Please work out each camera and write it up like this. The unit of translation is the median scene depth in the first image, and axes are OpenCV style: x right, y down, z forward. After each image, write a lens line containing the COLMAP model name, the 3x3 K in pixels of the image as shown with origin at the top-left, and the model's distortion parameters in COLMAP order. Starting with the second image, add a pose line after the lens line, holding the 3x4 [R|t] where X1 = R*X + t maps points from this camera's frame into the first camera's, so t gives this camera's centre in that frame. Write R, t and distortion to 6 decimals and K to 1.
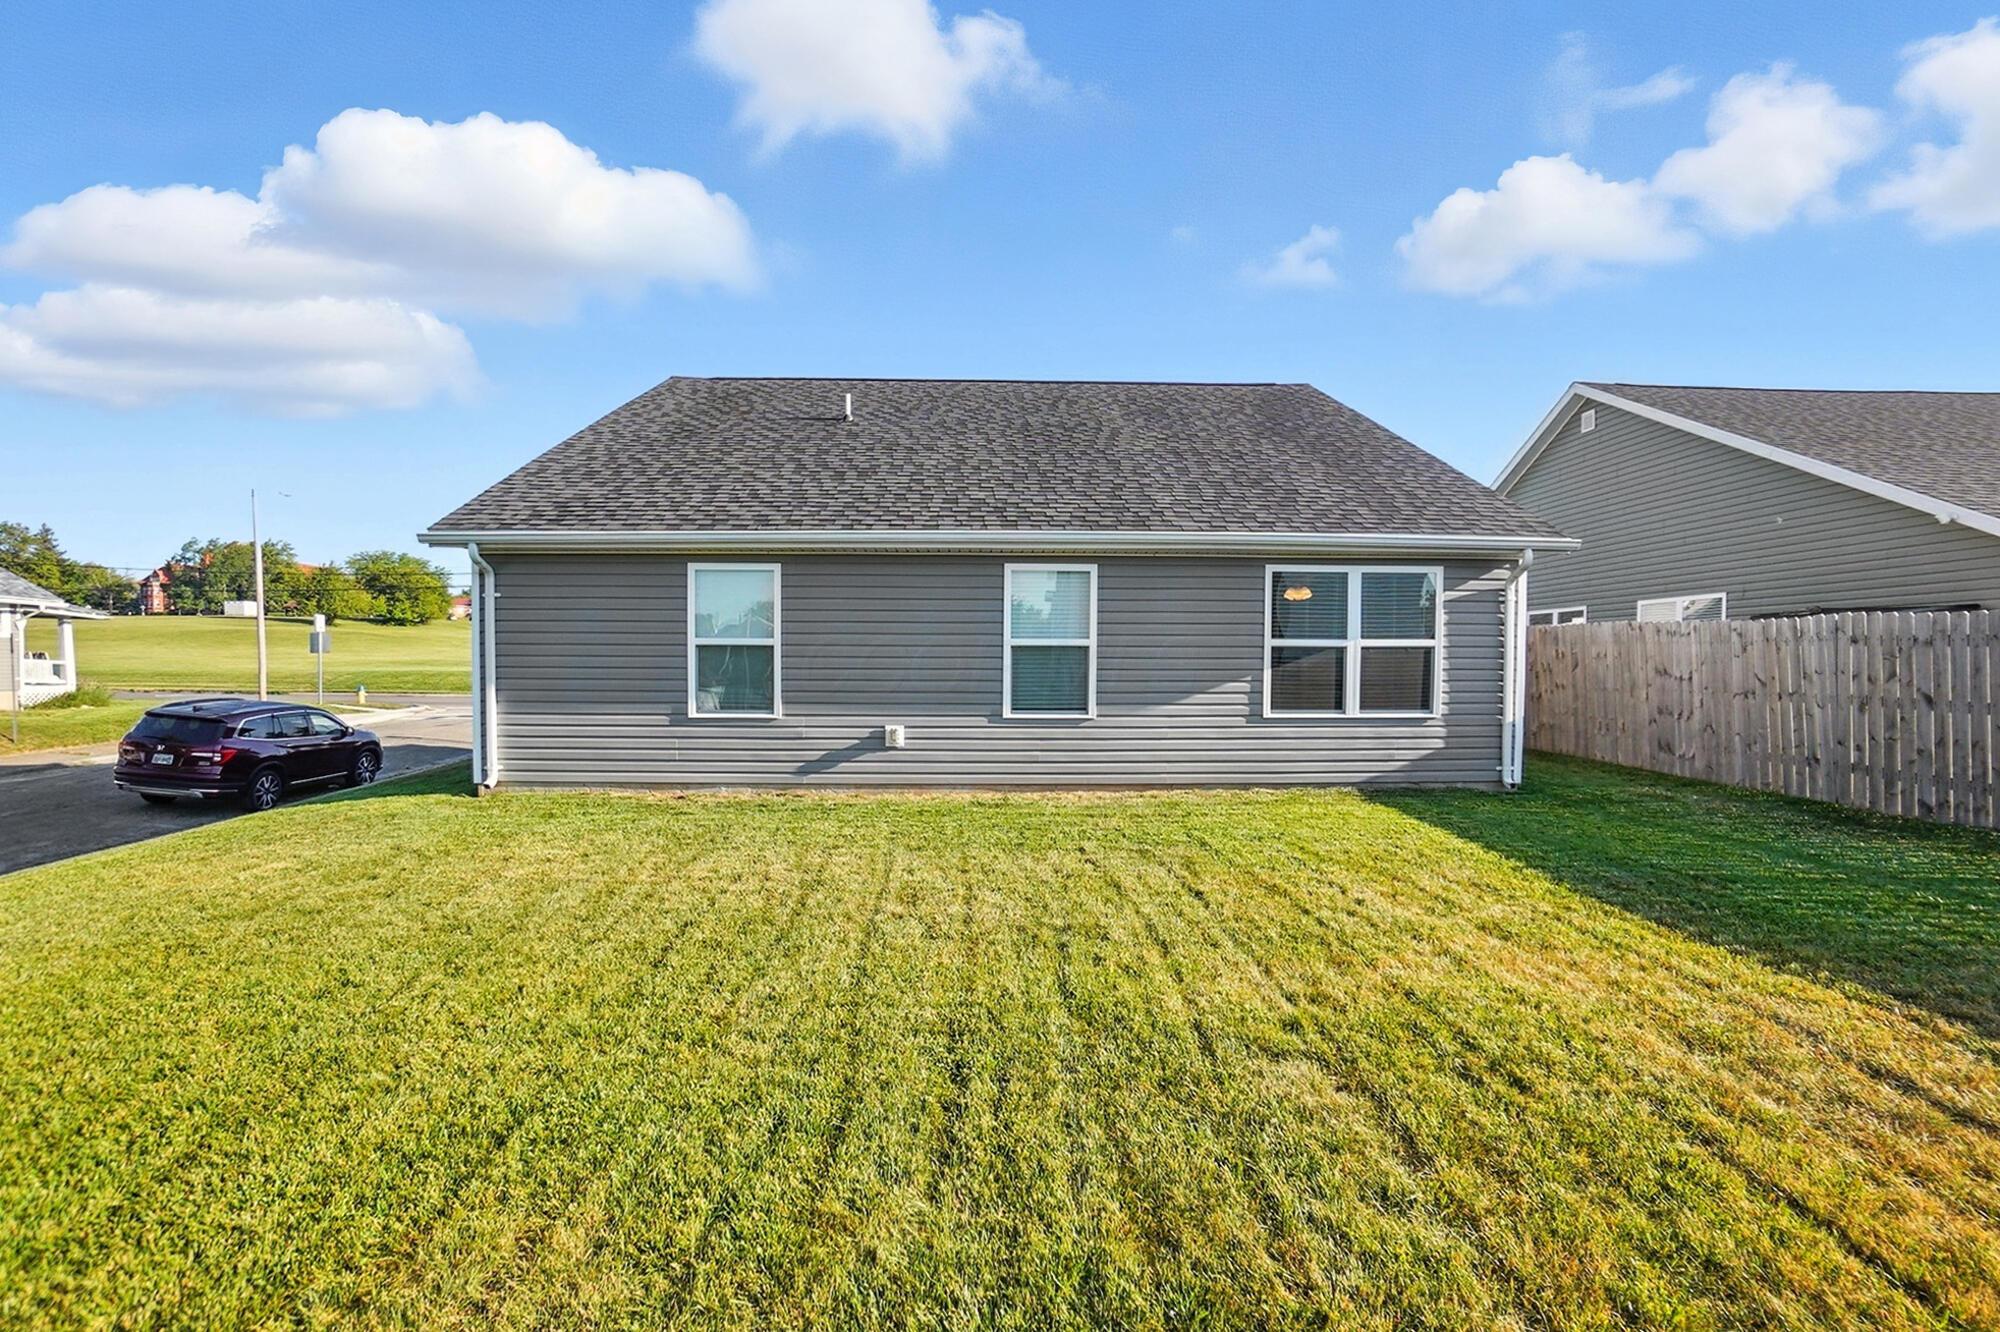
lens RADIAL K [[885.7, 0, 994.1], [0, 885.7, 649.8], [0, 0, 1]] dist [-0.052120, 0.017757]
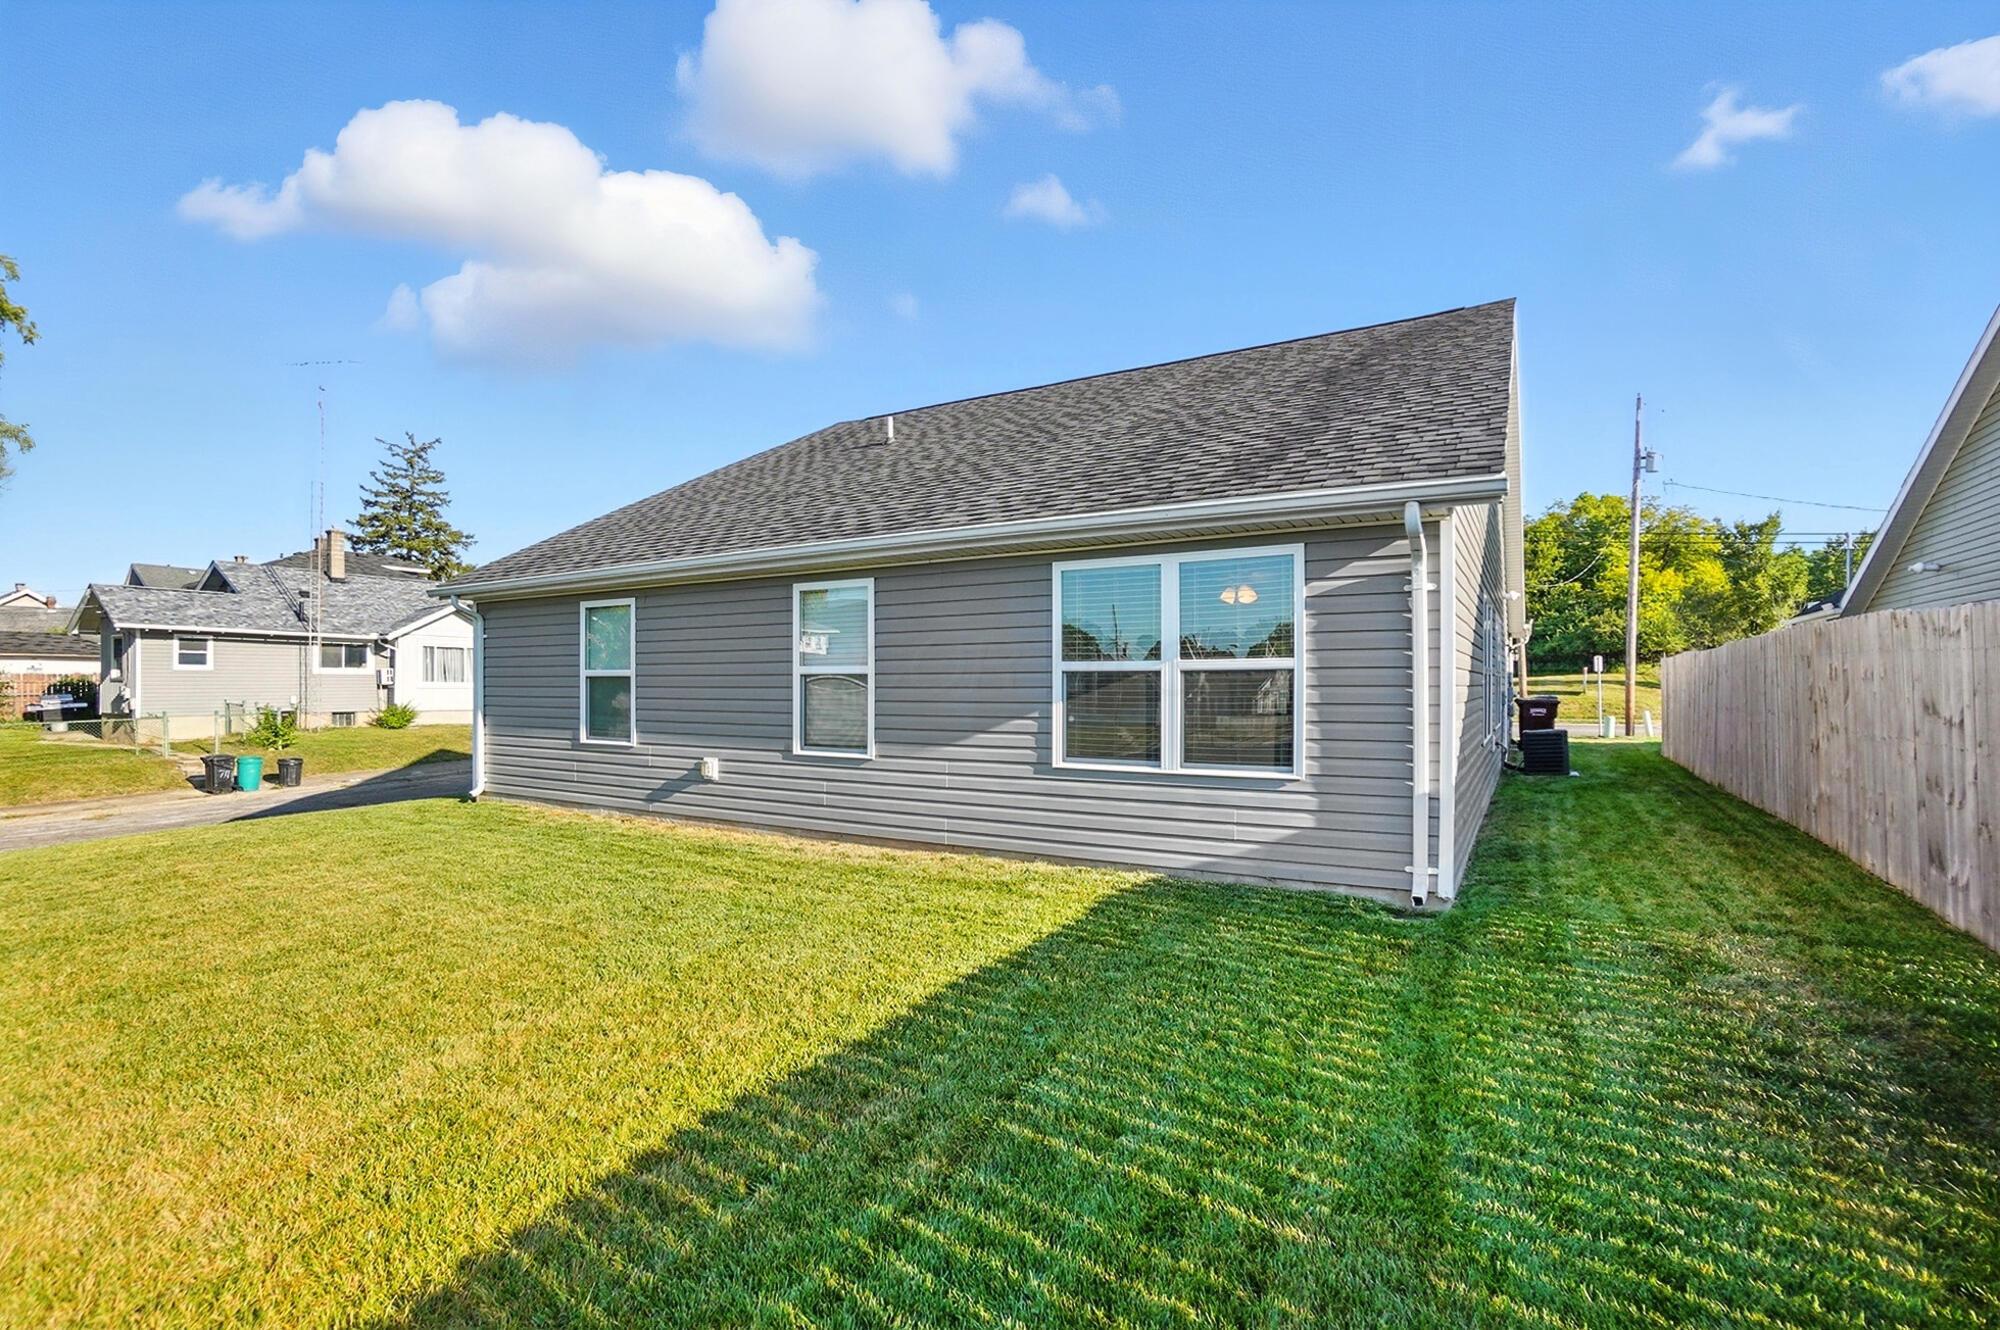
lens RADIAL K [[885.7, 0, 994.1], [0, 885.7, 648.8], [0, 0, 1]] dist [-0.052120, 0.017757]
pose [[0.855953, -0.025234, -0.516437, 0.651396], [0.012995, 0.999543, -0.027301, -0.003422], [0.516890, 0.016657, 0.855890, 0.331445]]
